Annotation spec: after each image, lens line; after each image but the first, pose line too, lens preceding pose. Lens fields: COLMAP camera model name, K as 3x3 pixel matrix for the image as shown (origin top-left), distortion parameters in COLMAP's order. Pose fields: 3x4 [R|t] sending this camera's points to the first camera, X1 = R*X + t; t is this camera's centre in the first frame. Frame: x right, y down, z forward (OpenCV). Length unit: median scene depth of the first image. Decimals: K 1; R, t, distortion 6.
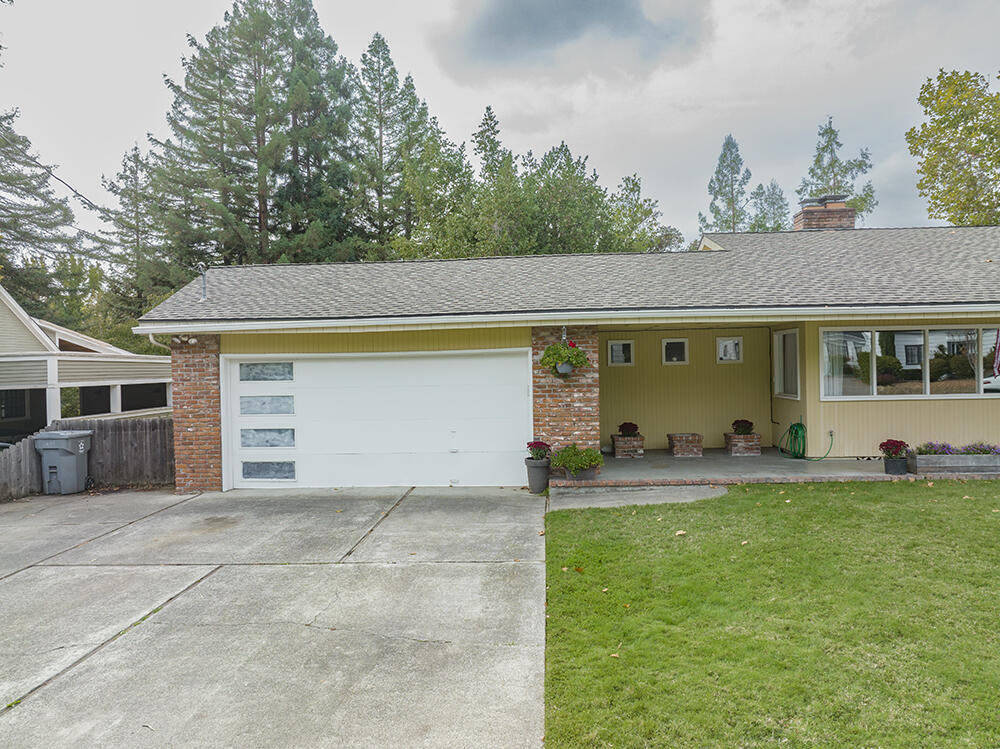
lens RADIAL K [[703.2, 0, 496.7], [0, 703.2, 374.0], [0, 0, 1]] dist [-0.039215, 0.009859]
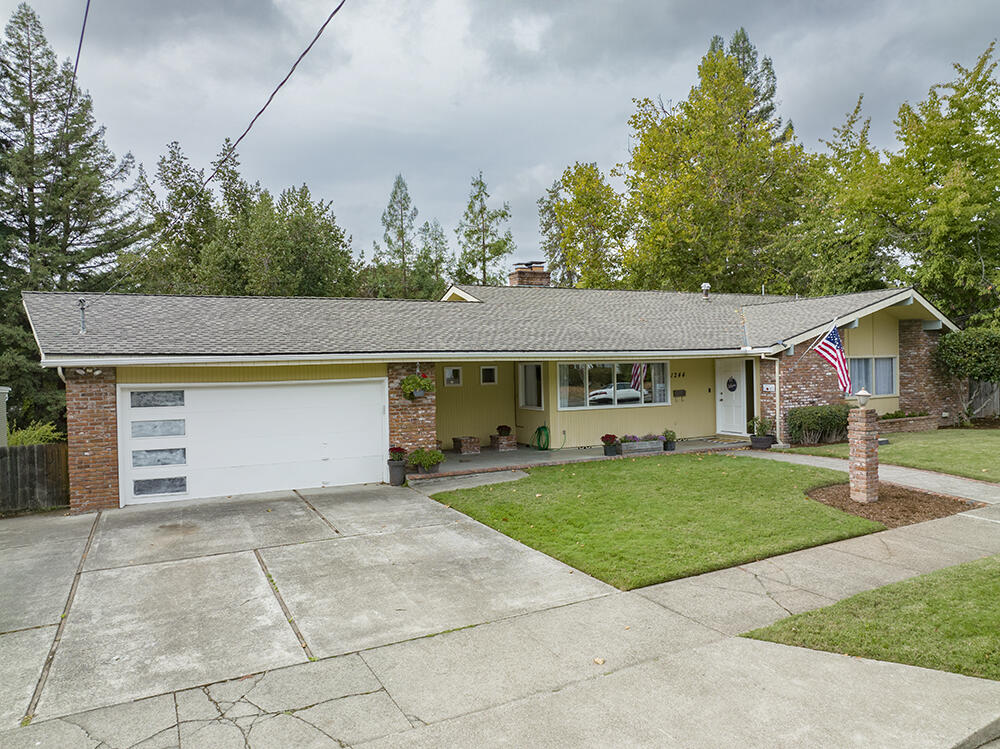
lens RADIAL K [[703.2, 0, 496.7], [0, 703.2, 374.0], [0, 0, 1]] dist [-0.039215, 0.009859]
pose [[0.864404, -0.002229, 0.502793, -0.421684], [0.008021, 0.999924, -0.009357, -0.028374], [-0.502734, 0.012121, 0.864356, -0.245959]]
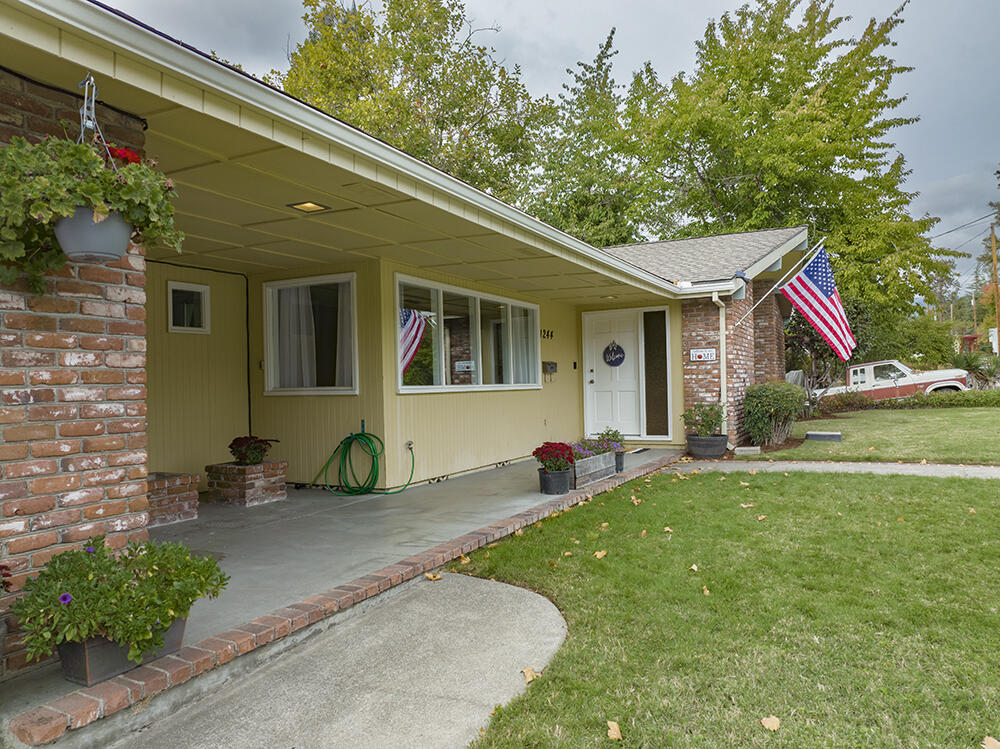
lens RADIAL K [[703.2, 0, 496.7], [0, 703.2, 374.0], [0, 0, 1]] dist [-0.039215, 0.009859]
pose [[0.405767, 0.022637, 0.913696, -0.063676], [0.022926, 0.999127, -0.034935, 0.046397], [-0.913689, 0.035123, 0.404894, 0.696273]]
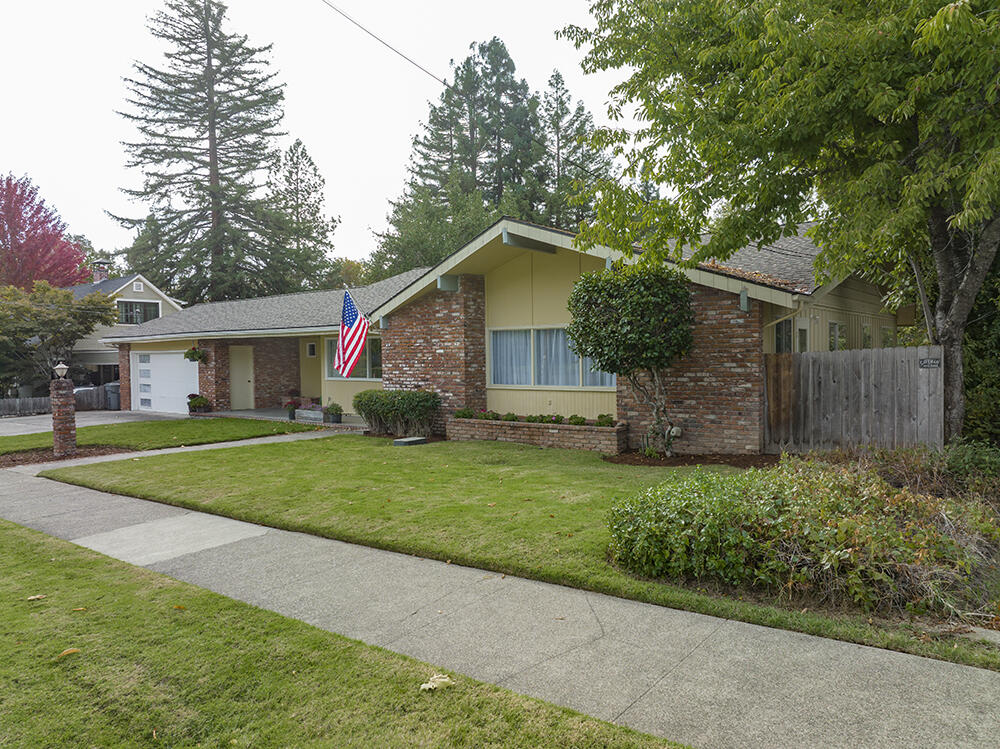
lens RADIAL K [[694.7, 0, 499.3], [0, 694.7, 387.5], [0, 0, 1]] dist [-0.007931, 0.000300]
pose [[0.827096, 0.037910, -0.560780, 1.864276], [-0.010642, 0.998600, 0.051812, -0.038657], [0.561959, -0.036886, 0.826342, -0.202940]]
